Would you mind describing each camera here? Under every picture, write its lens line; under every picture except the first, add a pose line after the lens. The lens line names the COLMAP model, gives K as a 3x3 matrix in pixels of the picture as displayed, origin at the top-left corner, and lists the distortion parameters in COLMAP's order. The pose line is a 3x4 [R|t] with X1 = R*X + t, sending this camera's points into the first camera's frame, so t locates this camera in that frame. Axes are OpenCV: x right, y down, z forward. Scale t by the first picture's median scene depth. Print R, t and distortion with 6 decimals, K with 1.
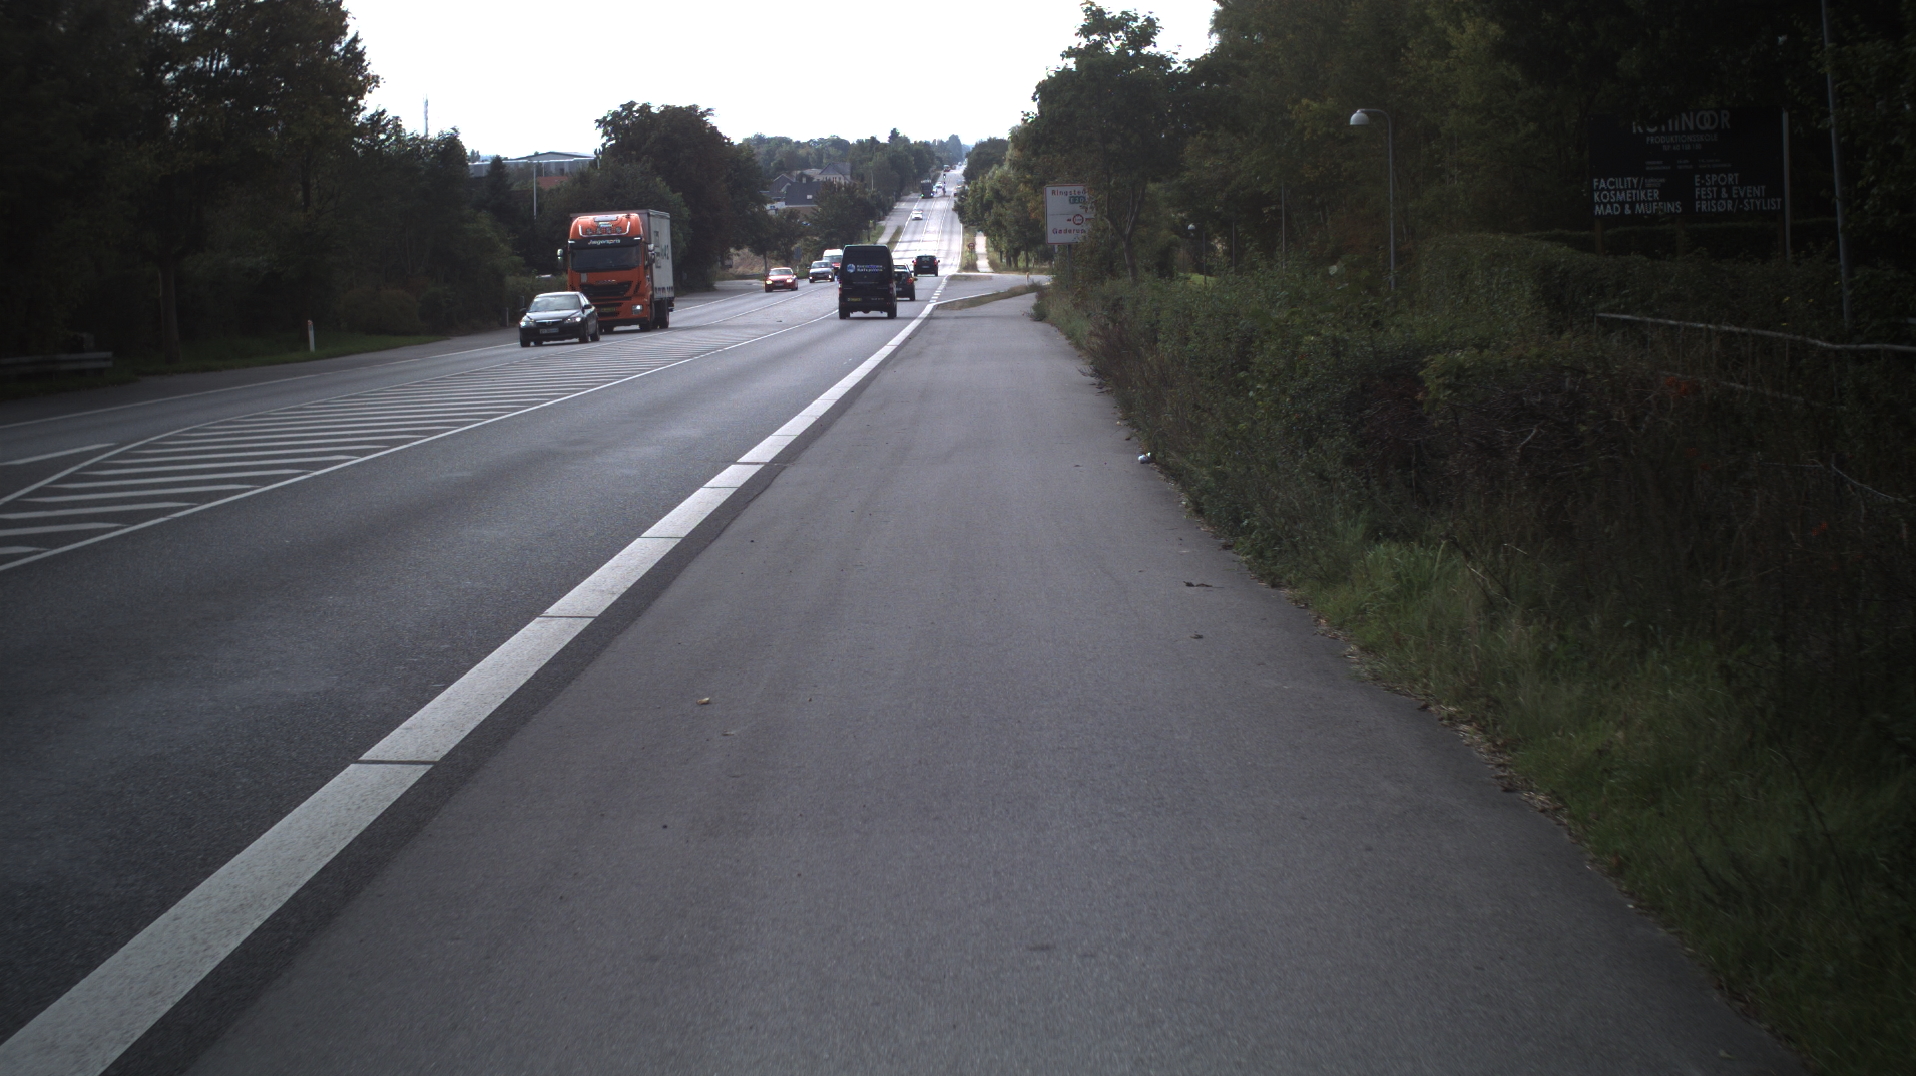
lens RADIAL K [[1730.2, 0, 967.4], [0, 1730.2, 557.0], [0, 0, 1]] dist [-0.072081, 0.010737]
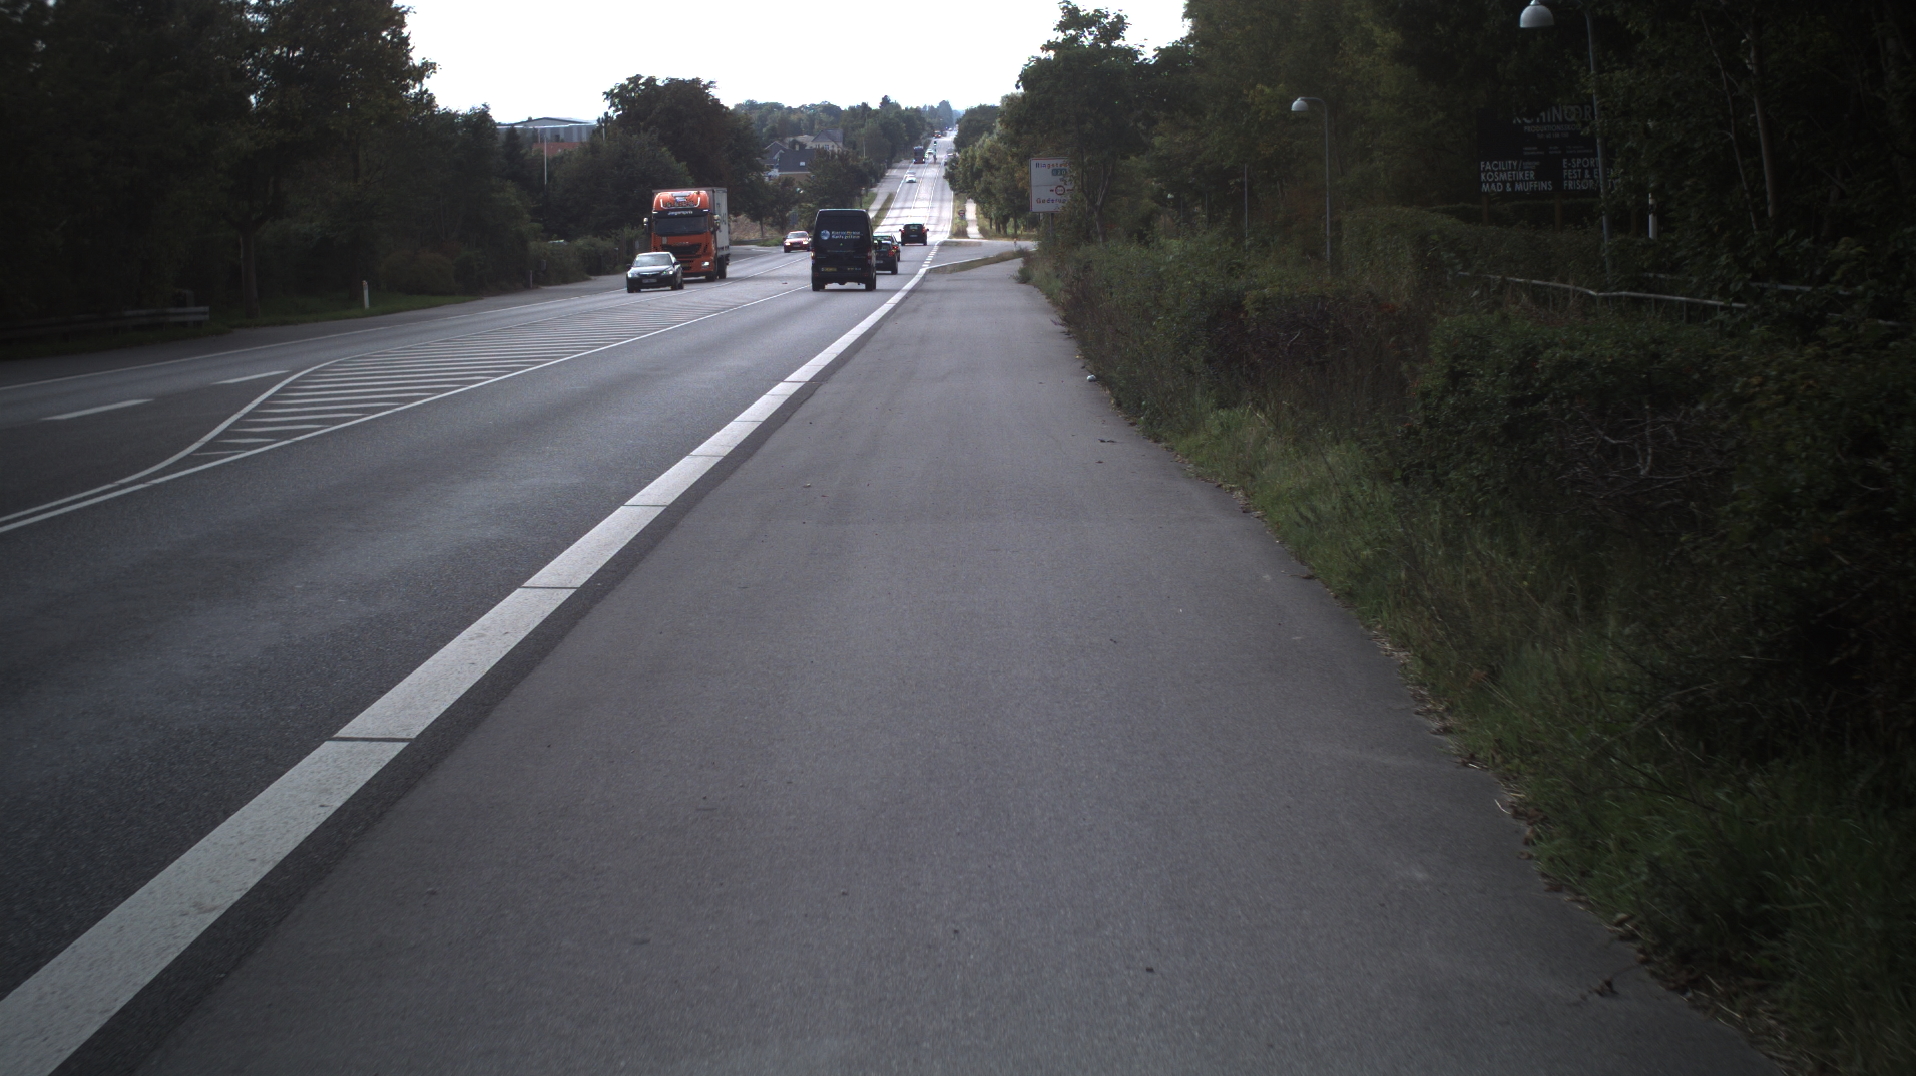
lens RADIAL K [[1745.5, 0, 956.3], [0, 1745.5, 524.6], [0, 0, 1]] dist [-0.081385, 0.013456]
pose [[0.999997, 0.002394, -0.000339, -0.000358], [-0.002395, 0.999997, -0.000493, 0.022886], [0.000338, 0.000494, 1.000000, -0.139146]]
